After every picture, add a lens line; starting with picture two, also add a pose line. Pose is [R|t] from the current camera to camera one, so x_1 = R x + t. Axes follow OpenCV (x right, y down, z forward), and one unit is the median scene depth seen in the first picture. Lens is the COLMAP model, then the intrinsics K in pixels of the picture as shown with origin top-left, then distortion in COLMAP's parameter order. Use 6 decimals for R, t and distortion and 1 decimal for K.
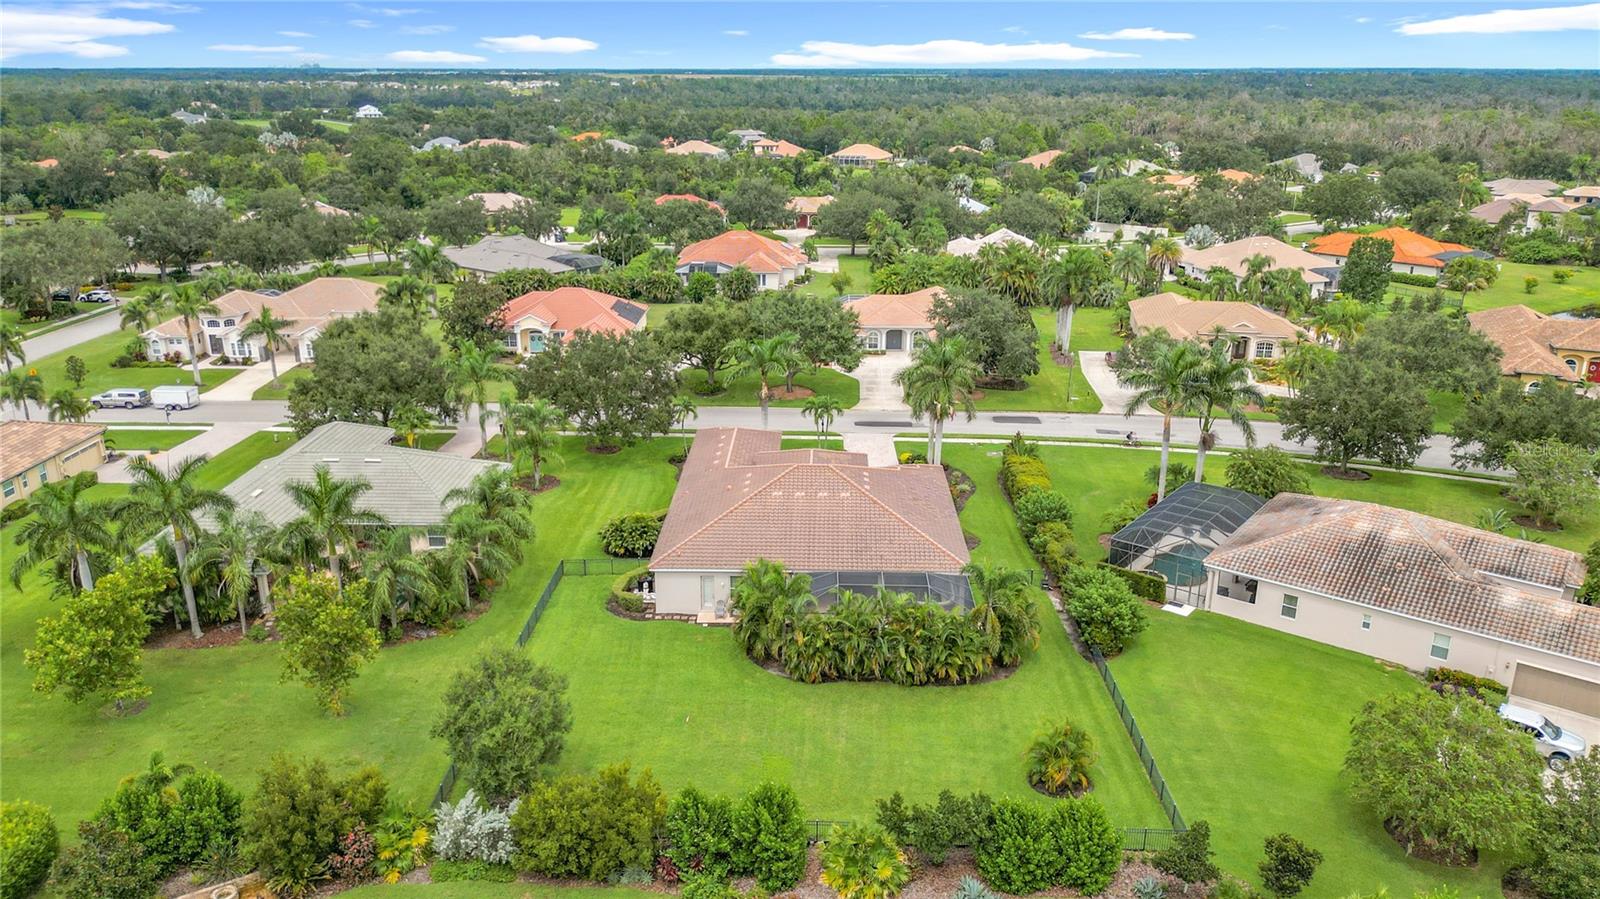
lens RADIAL K [[1141.1, 0, 802.6], [0, 1141.1, 448.8], [0, 0, 1]] dist [0.051547, -0.040308]
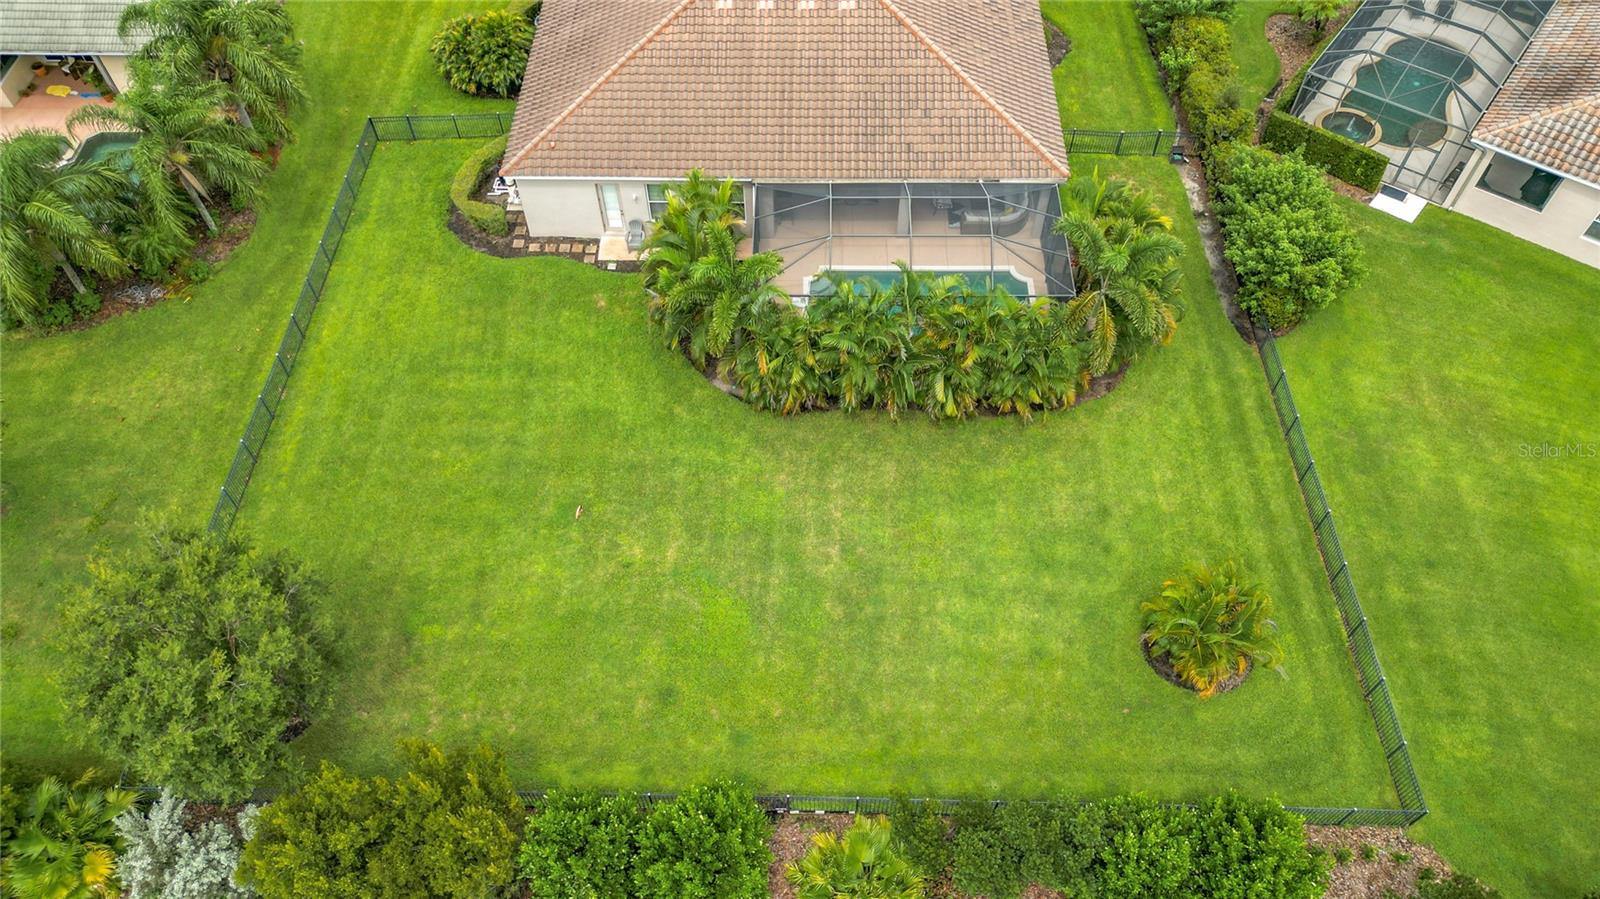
lens RADIAL K [[1141.1, 0, 793.8], [0, 1141.1, 439.8], [0, 0, 1]] dist [0.051547, -0.040308]
pose [[0.999868, -0.011156, -0.011840, 0.019065], [0.015937, 0.817724, 0.575390, -0.127180], [0.003263, -0.575502, 0.817794, 0.491017]]
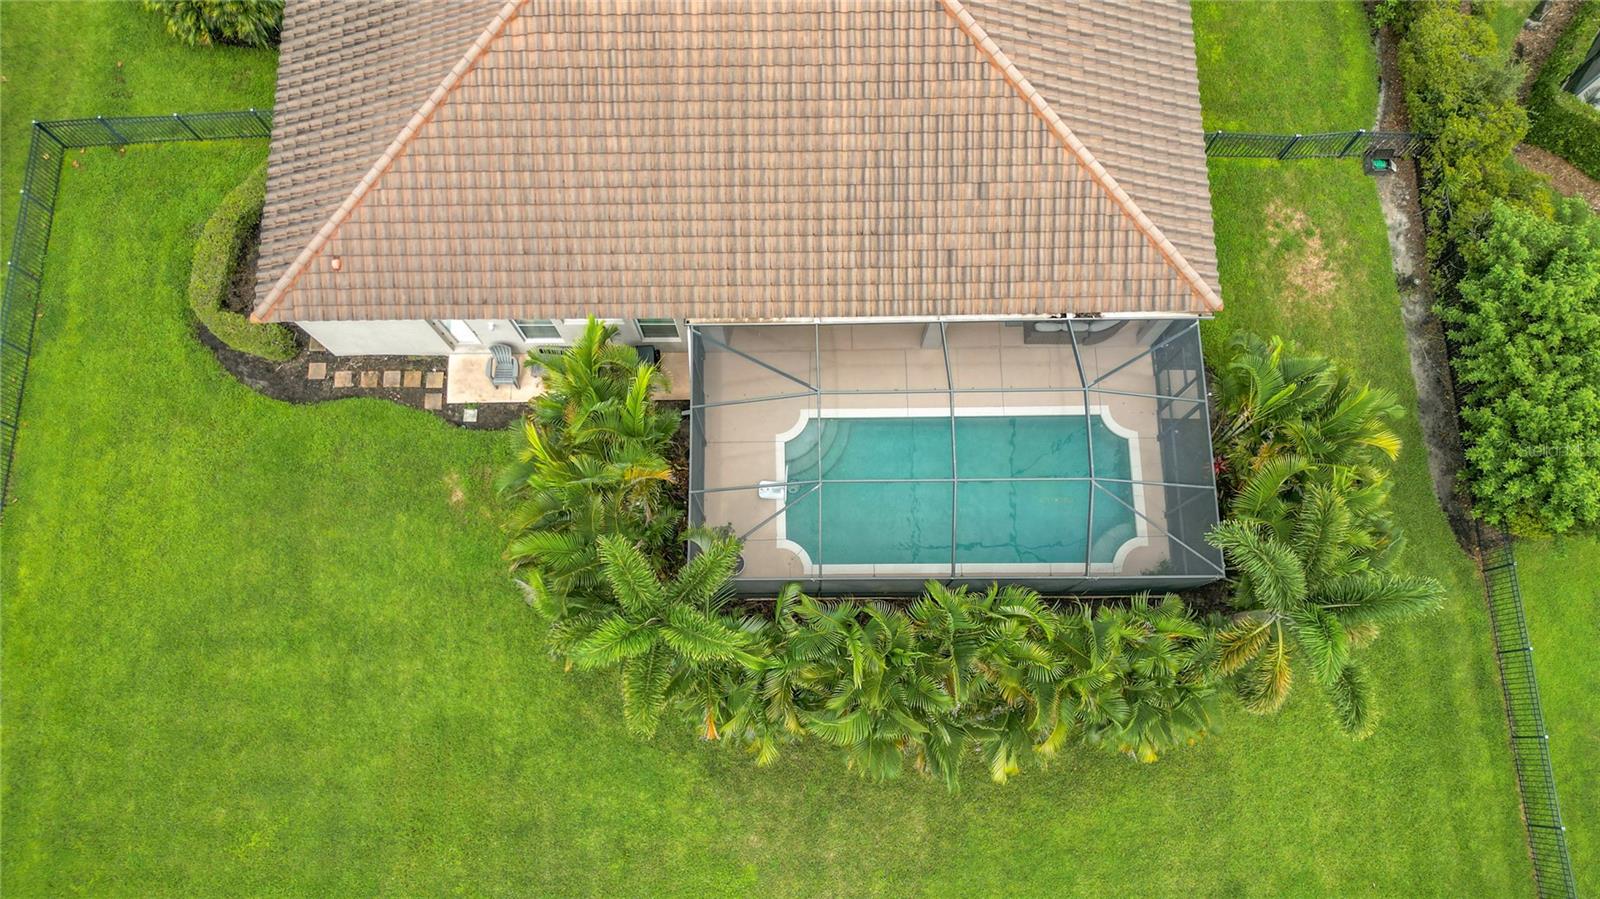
lens RADIAL K [[1141.1, 0, 791.0], [0, 1141.1, 448.2], [0, 0, 1]] dist [0.051547, -0.040308]
pose [[0.999445, -0.033079, -0.004044, 0.025122], [0.021247, 0.539001, 0.842037, -0.172462], [-0.025674, -0.841656, 0.539404, 0.850065]]
